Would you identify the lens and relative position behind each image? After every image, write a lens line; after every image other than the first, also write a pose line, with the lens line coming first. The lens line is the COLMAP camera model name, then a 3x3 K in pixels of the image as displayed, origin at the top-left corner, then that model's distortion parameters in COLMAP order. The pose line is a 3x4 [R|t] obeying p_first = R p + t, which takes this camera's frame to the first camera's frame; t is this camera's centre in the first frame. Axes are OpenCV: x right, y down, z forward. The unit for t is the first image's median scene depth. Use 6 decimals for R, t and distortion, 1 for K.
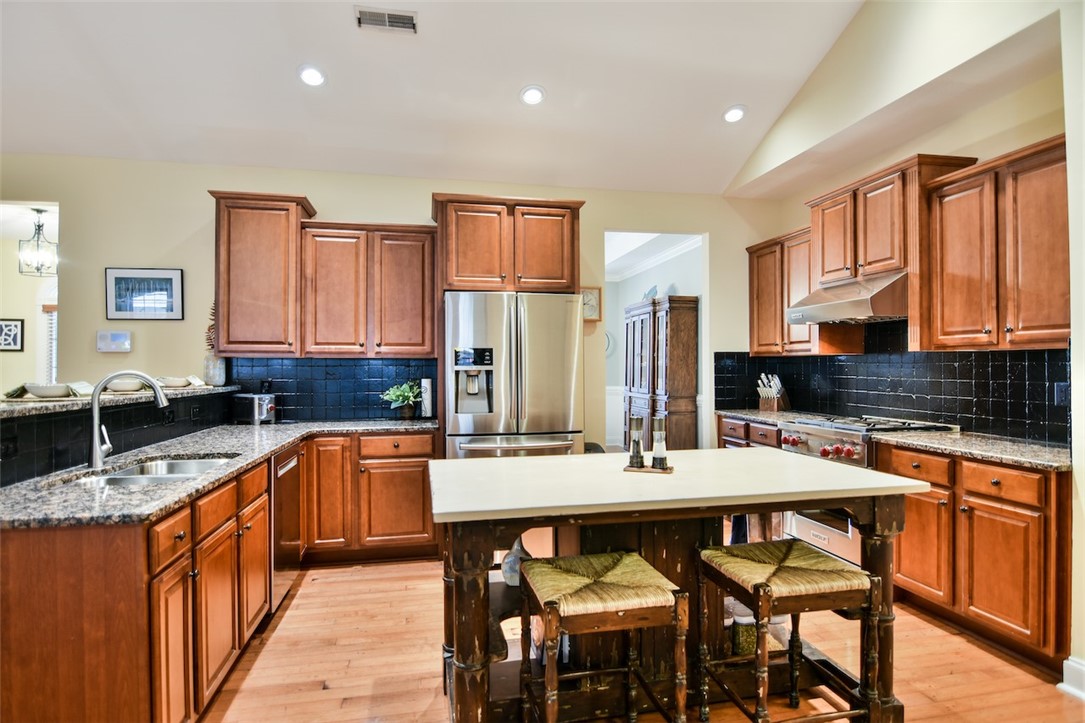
lens RADIAL K [[573.4, 0, 542.9], [0, 573.4, 363.8], [0, 0, 1]] dist [-0.012411, -0.005993]
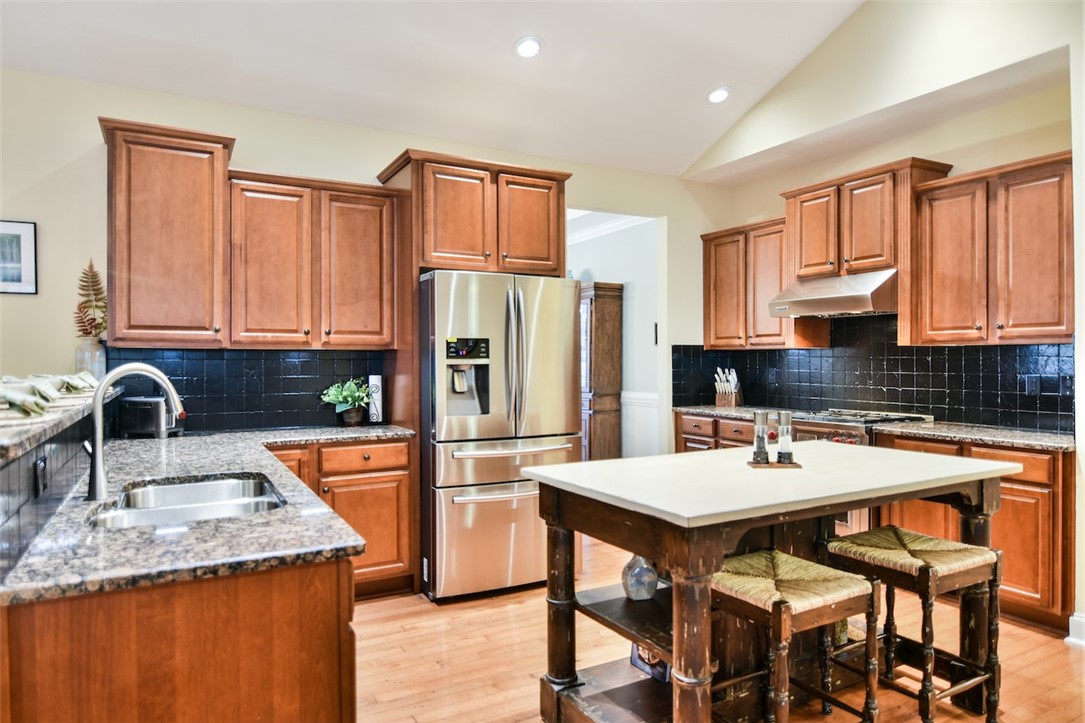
lens RADIAL K [[675.9, 0, 543.0], [0, 675.9, 363.6], [0, 0, 1]] dist [-0.014126, -0.002946]
pose [[0.954884, -0.000692, 0.296980, -0.333381], [-0.001626, 0.999970, 0.007559, 0.002692], [-0.296976, -0.007700, 0.954854, 0.016151]]
